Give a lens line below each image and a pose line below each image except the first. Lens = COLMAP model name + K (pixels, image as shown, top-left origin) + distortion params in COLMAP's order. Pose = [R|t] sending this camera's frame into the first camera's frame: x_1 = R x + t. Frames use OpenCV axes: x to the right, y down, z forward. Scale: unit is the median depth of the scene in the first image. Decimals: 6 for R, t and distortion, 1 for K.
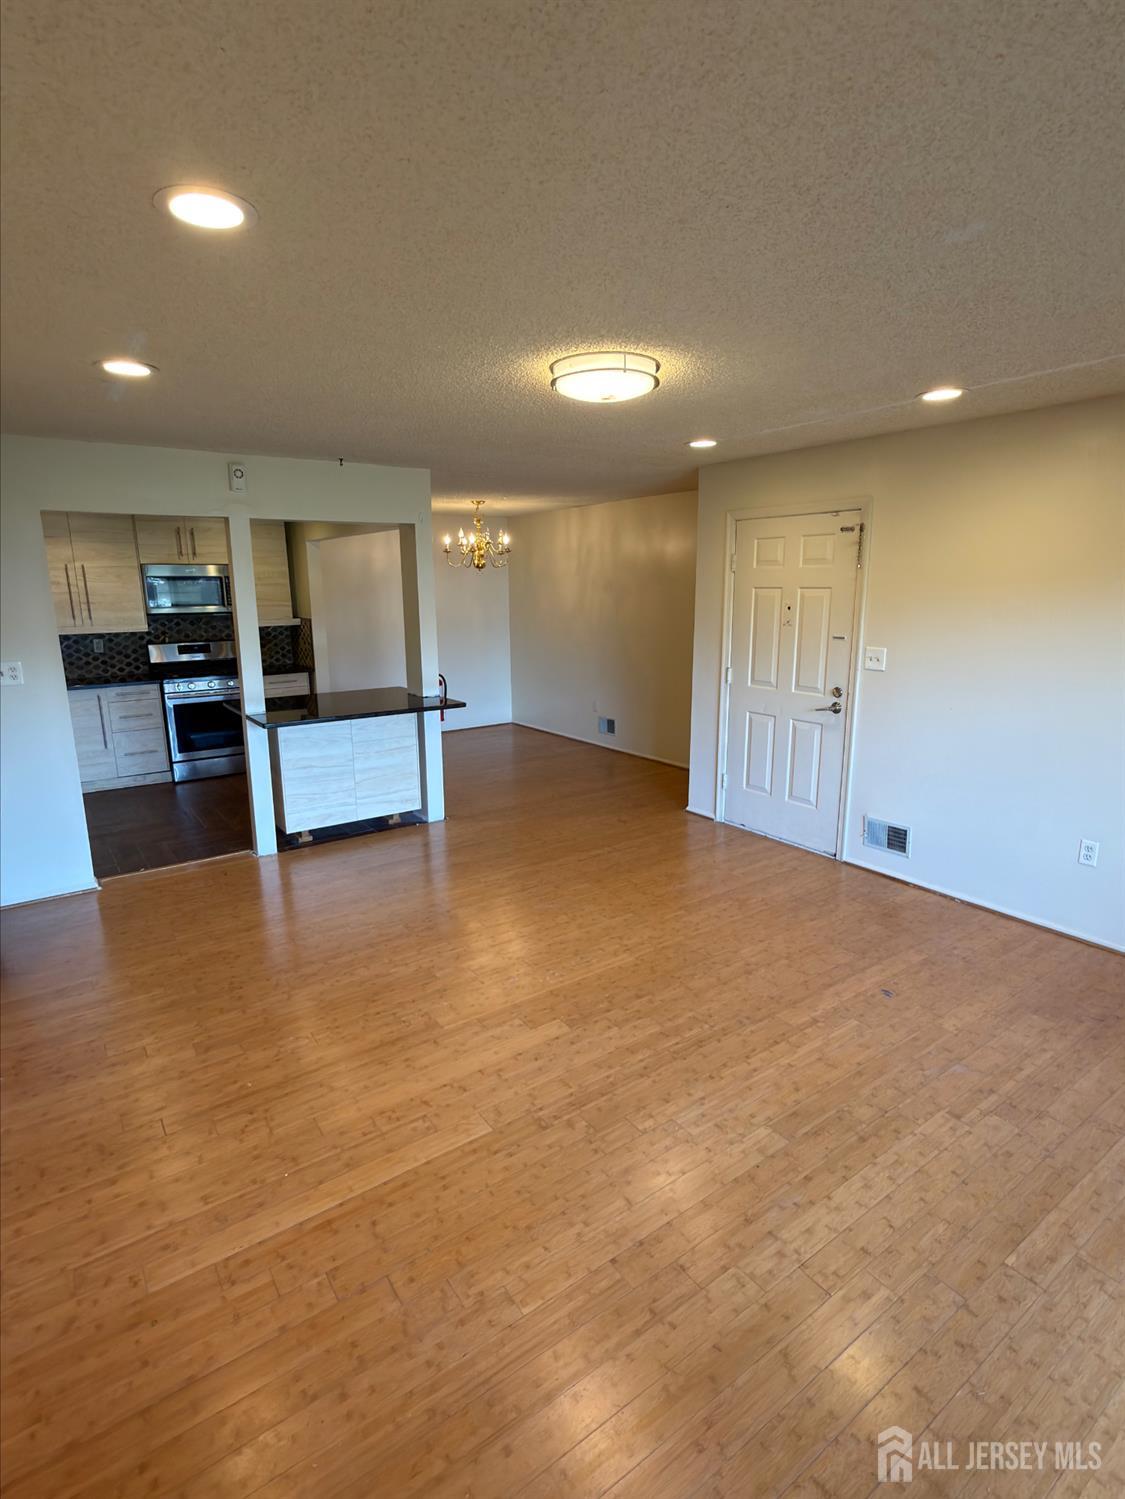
lens RADIAL K [[756.9, 0, 559.3], [0, 756.9, 748.5], [0, 0, 1]] dist [0.001245, -0.000570]
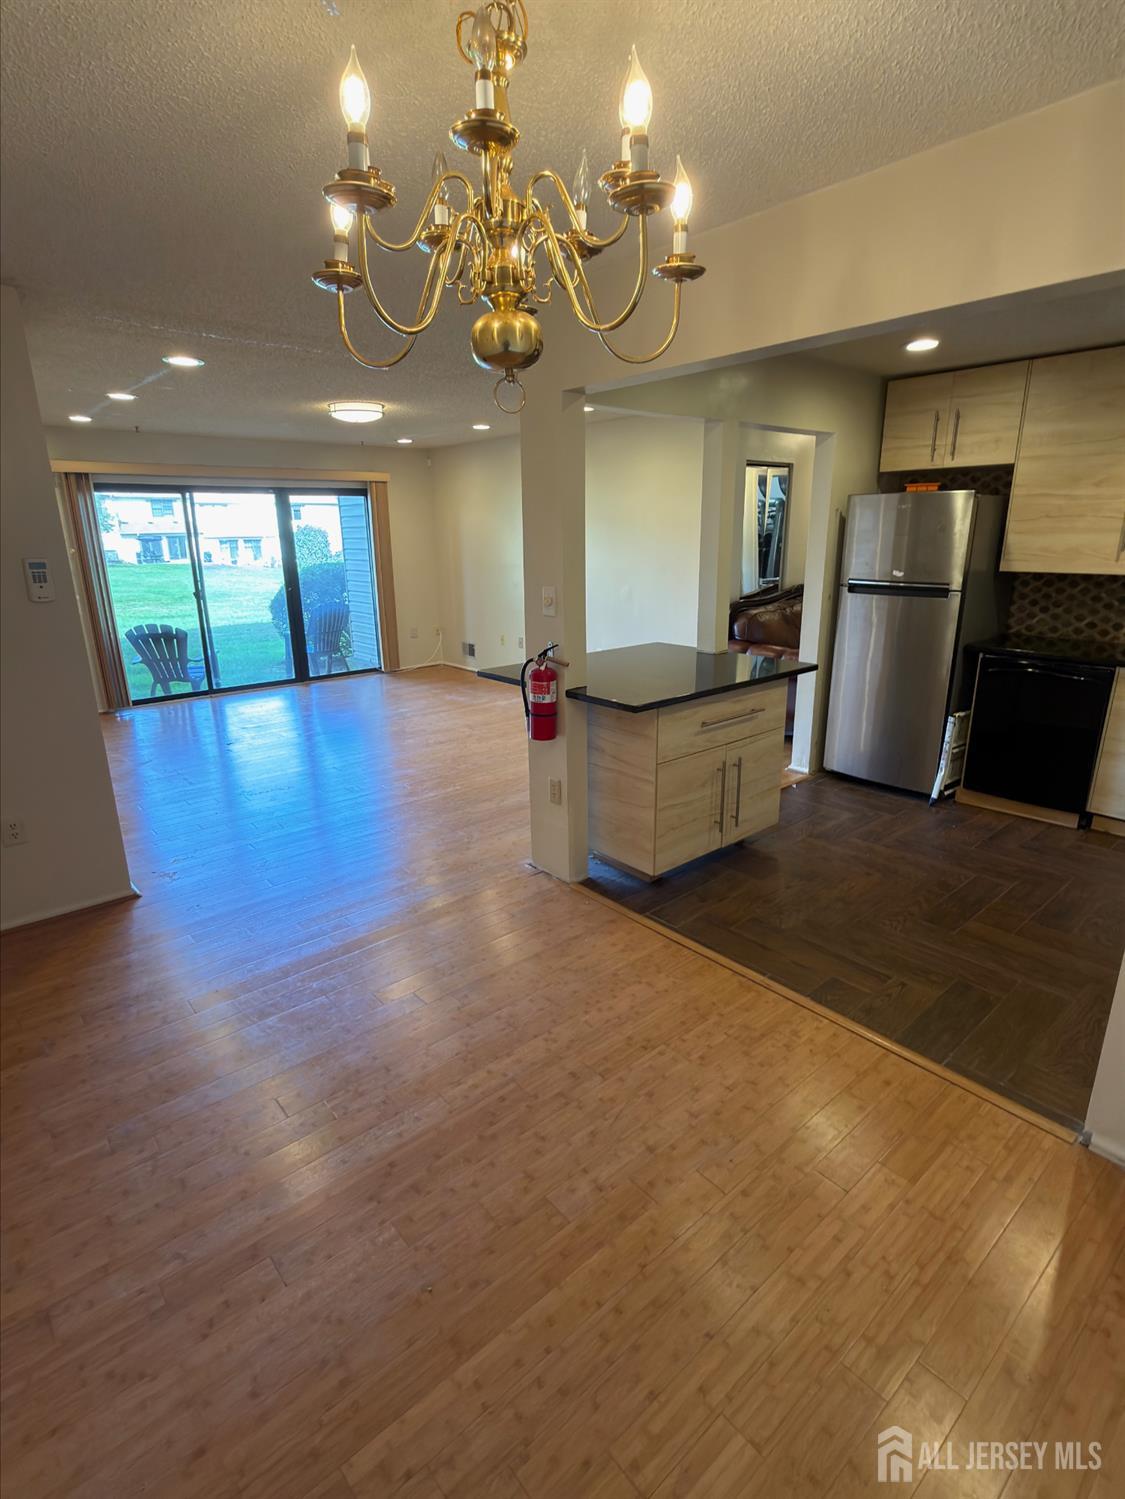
lens RADIAL K [[756.9, 0, 559.3], [0, 756.9, 748.5], [0, 0, 1]] dist [0.001245, -0.000570]
pose [[-0.995333, 0.049747, -0.082687, -0.106893], [0.003907, 0.876951, 0.480565, -0.270003], [0.096419, 0.477999, -0.873052, 1.308729]]
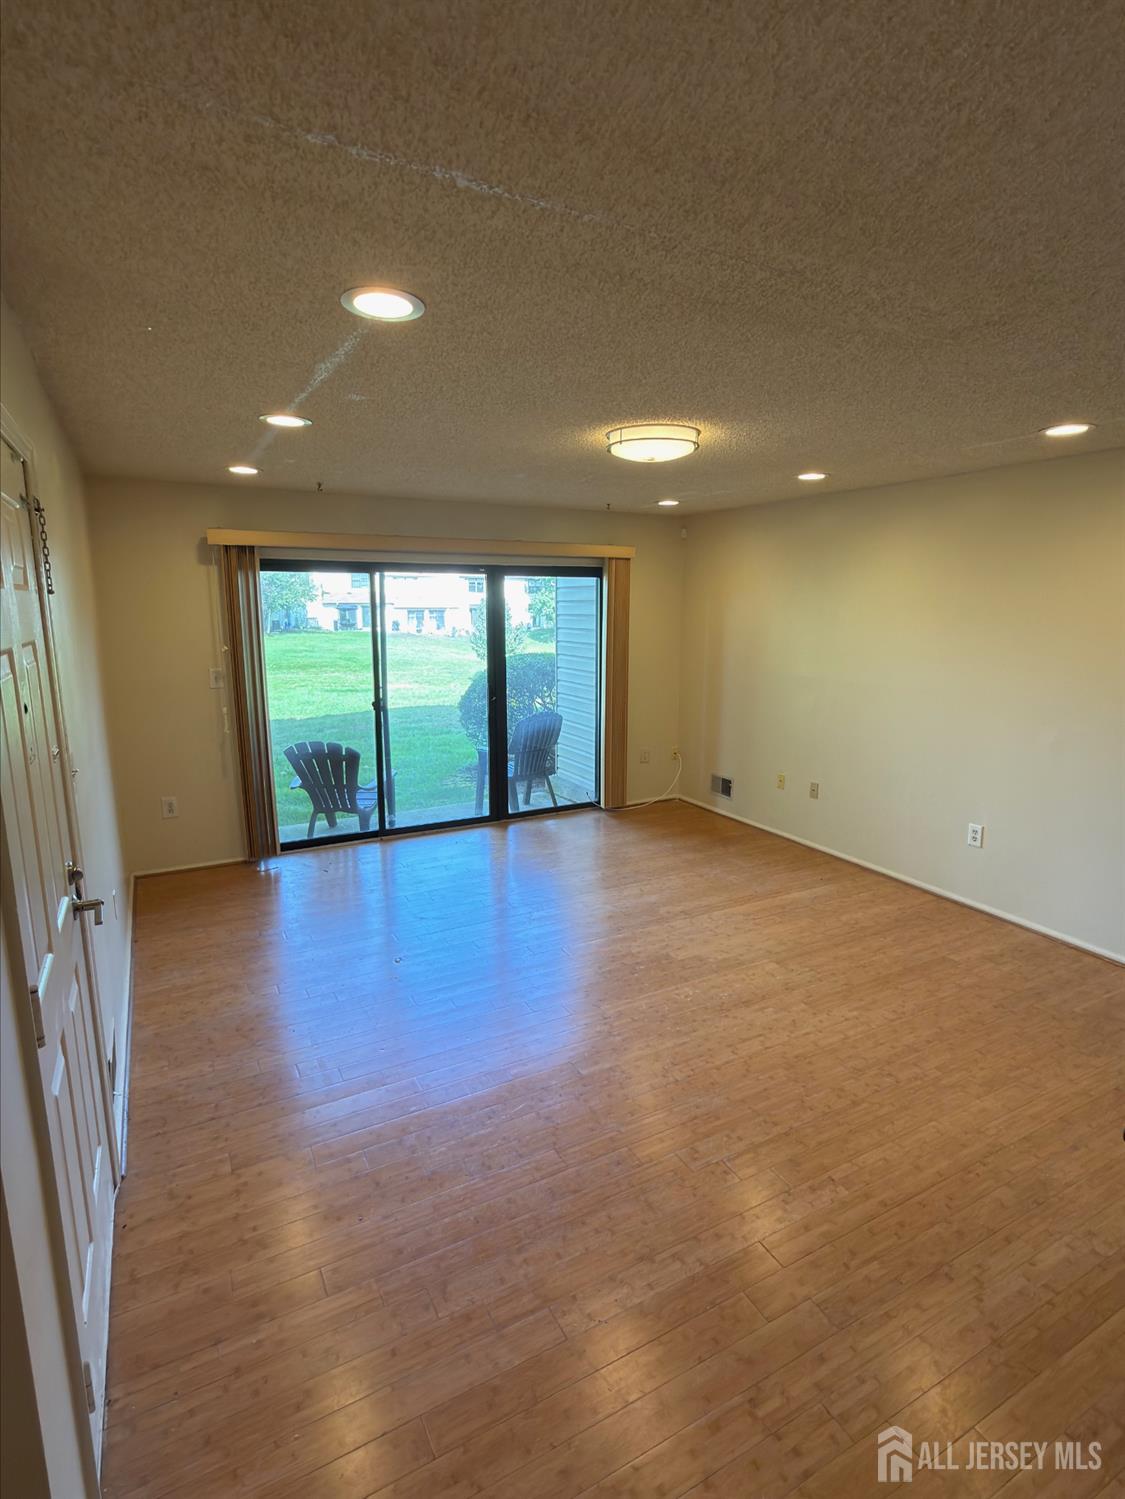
lens RADIAL K [[758.8, 0, 560.1], [0, 758.8, 746.1], [0, 0, 1]] dist [0.002801, -0.000114]
pose [[-0.992805, -0.013924, 0.118929, 0.022451], [0.033971, 0.919651, 0.391264, -0.212129], [-0.114821, 0.392490, -0.912561, 0.926934]]
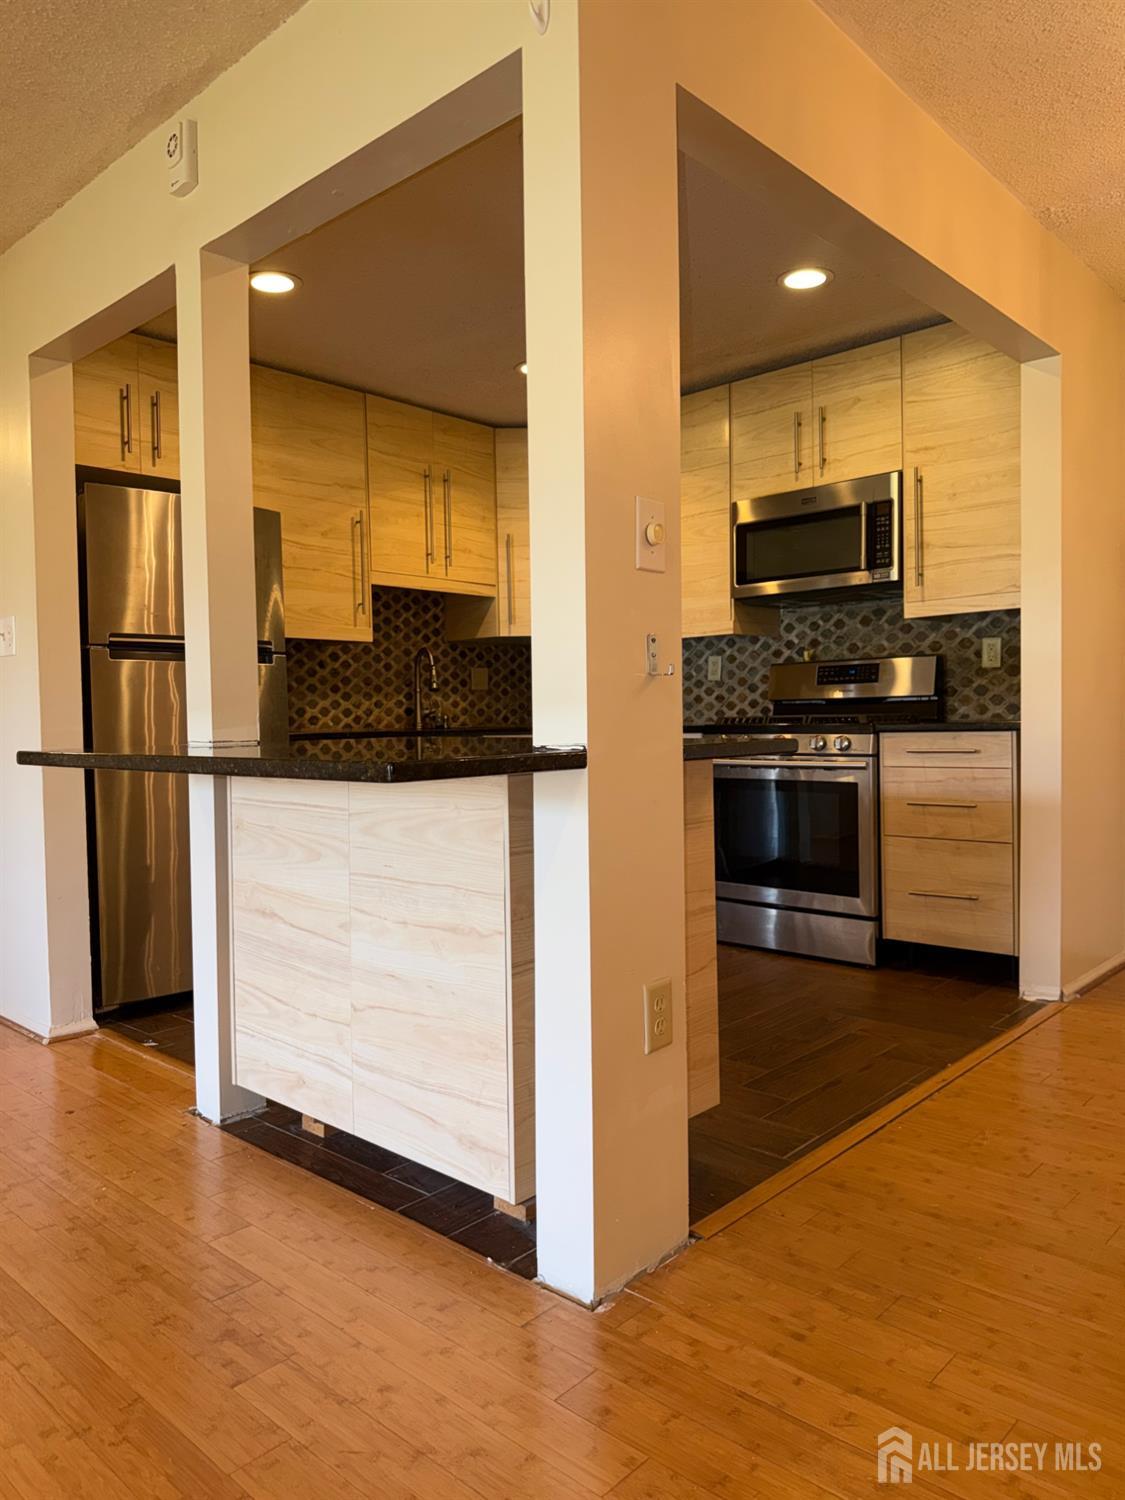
lens RADIAL K [[1044.6, 0, 557.6], [0, 1044.6, 750.1], [0, 0, 1]] dist [0.149766, -0.274686]
pose [[0.204934, 0.038986, -0.977999, 0.125281], [-0.191152, 0.981560, -0.000927, -0.055613], [0.959929, 0.187136, 0.208607, 0.762835]]
